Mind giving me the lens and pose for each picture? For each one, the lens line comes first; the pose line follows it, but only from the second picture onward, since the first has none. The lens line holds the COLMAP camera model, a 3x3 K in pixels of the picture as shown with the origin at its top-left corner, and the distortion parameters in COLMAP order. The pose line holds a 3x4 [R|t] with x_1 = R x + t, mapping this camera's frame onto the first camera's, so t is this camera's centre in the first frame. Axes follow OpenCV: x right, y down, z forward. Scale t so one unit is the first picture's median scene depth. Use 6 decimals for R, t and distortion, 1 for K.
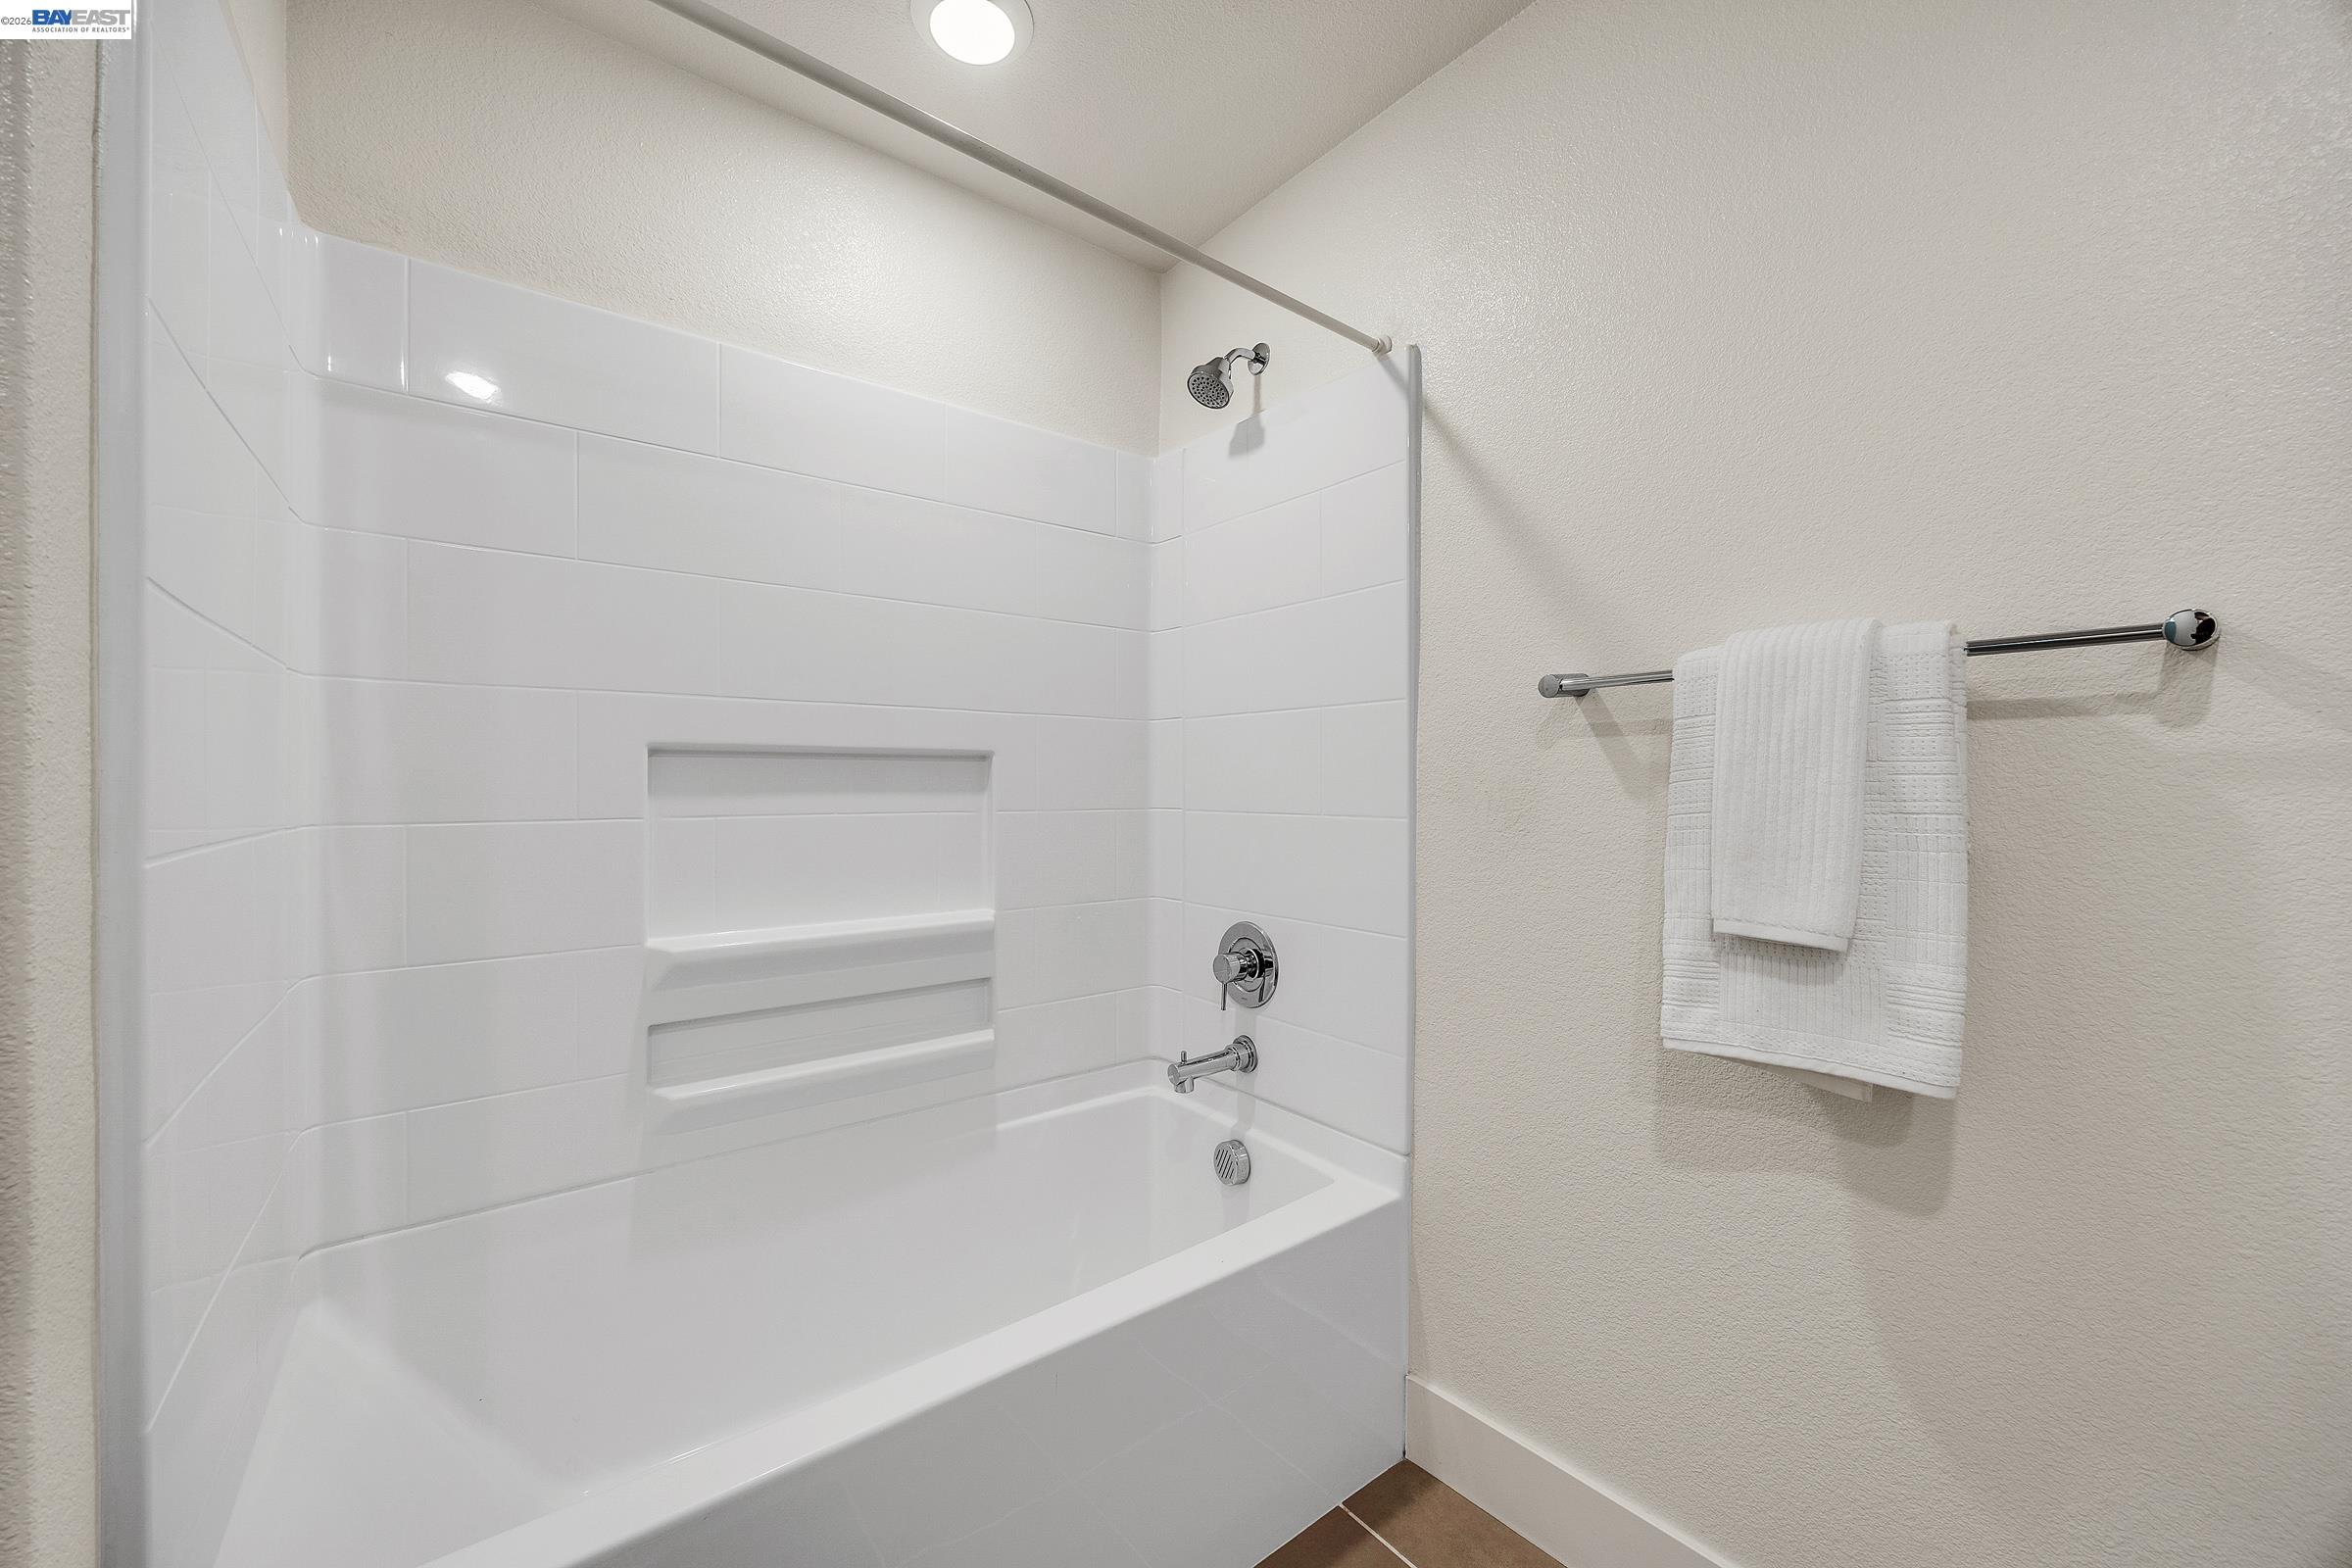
lens RADIAL K [[896.9, 0, 1171.7], [0, 896.9, 777.9], [0, 0, 1]] dist [-0.002300, 0.000014]
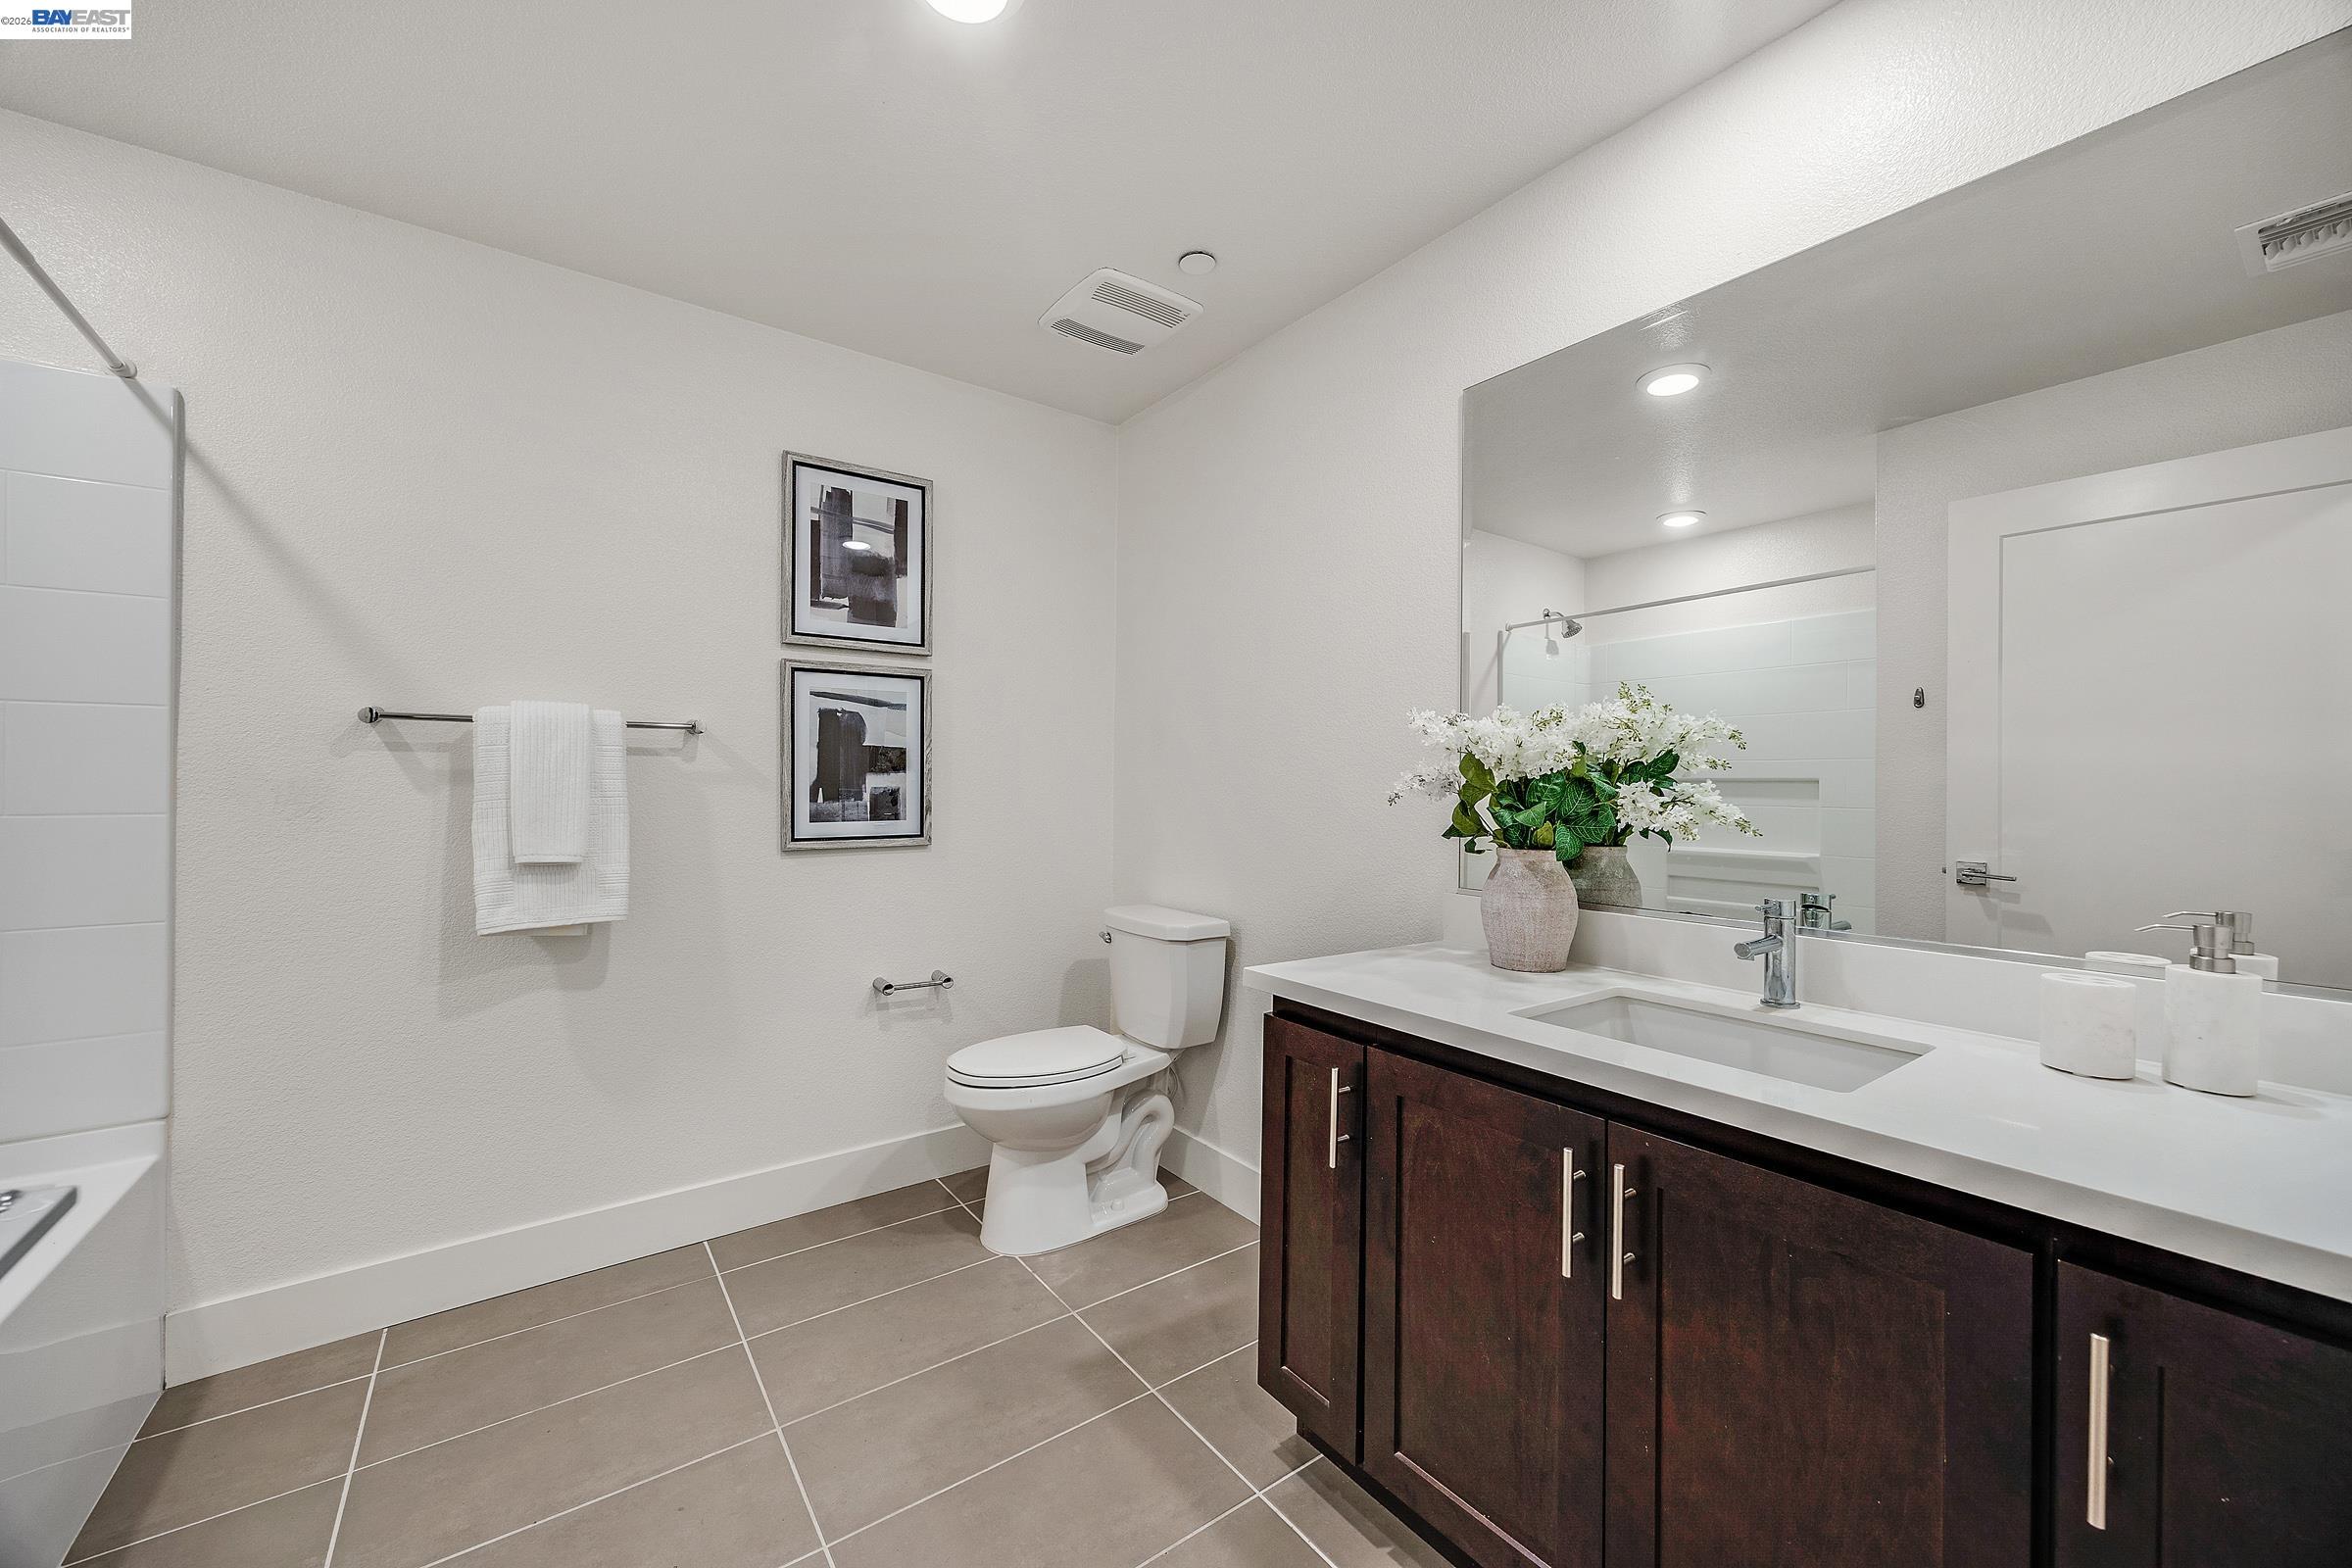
lens RADIAL K [[896.9, 0, 1173.0], [0, 896.9, 789.4], [0, 0, 1]] dist [-0.002300, 0.000014]
pose [[0.019397, -0.002864, 0.999808, -1.196216], [-0.008260, 0.999961, 0.003024, 0.002460], [-0.999778, -0.008317, 0.019373, -0.385048]]
